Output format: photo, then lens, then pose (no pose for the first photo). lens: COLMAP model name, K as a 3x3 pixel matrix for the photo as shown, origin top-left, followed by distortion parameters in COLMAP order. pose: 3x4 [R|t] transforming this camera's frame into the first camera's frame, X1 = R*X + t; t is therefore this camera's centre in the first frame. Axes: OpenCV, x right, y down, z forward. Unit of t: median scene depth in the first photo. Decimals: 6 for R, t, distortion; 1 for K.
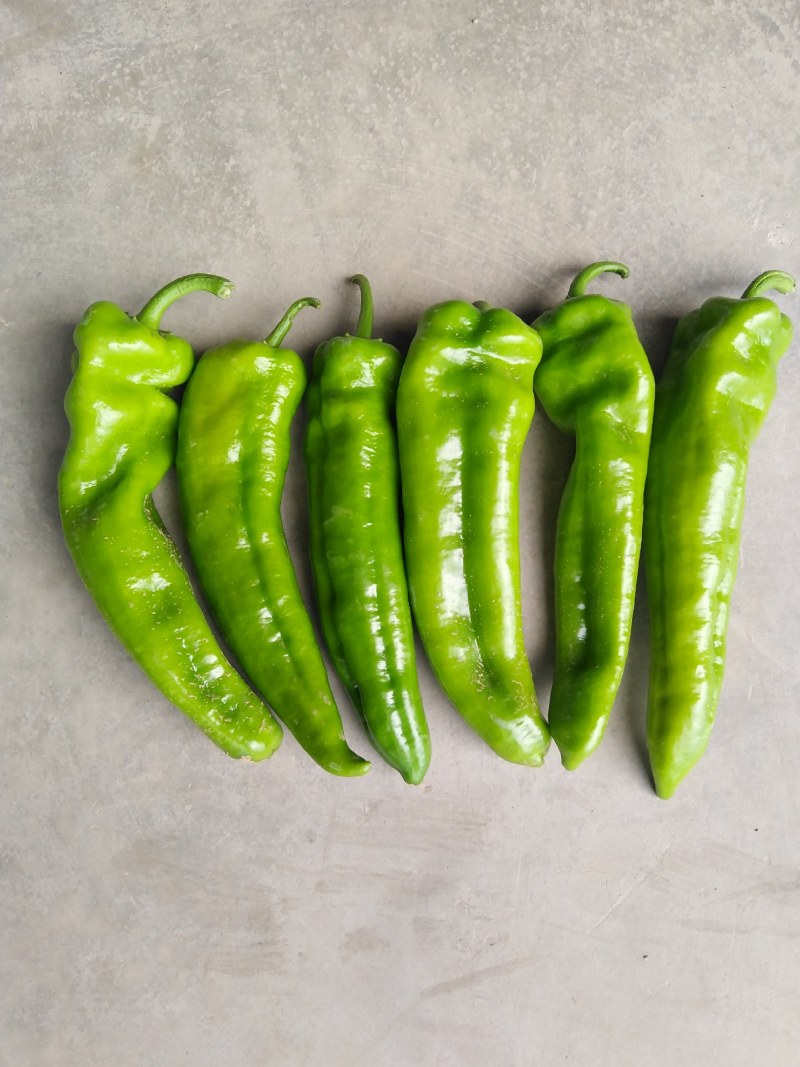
lens RADIAL K [[818.6, 0, 395.4], [0, 818.6, 532.3], [0, 0, 1]] dist [0.001132, -0.083745]
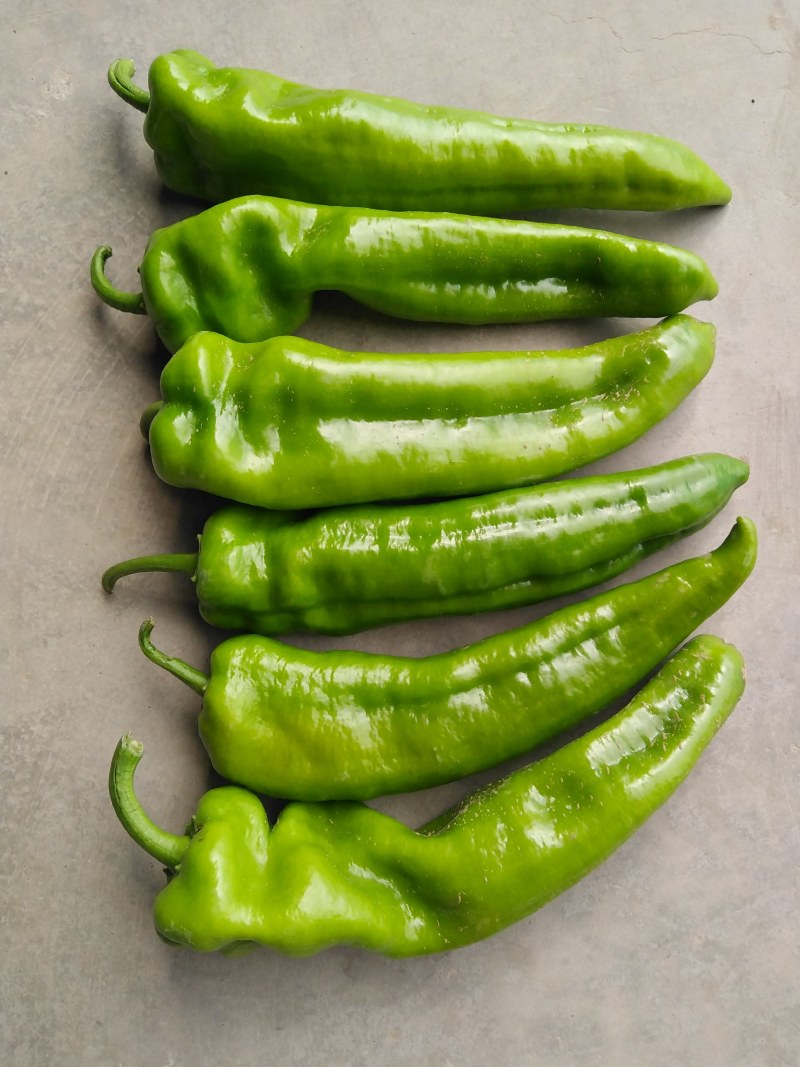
lens RADIAL K [[818.6, 0, 395.4], [0, 818.6, 532.3], [0, 0, 1]] dist [0.001132, -0.083745]
pose [[-0.046523, -0.989117, 0.139583, -0.136075], [0.991718, -0.028988, 0.125124, -0.153345], [-0.119716, 0.144248, 0.982273, 0.225606]]
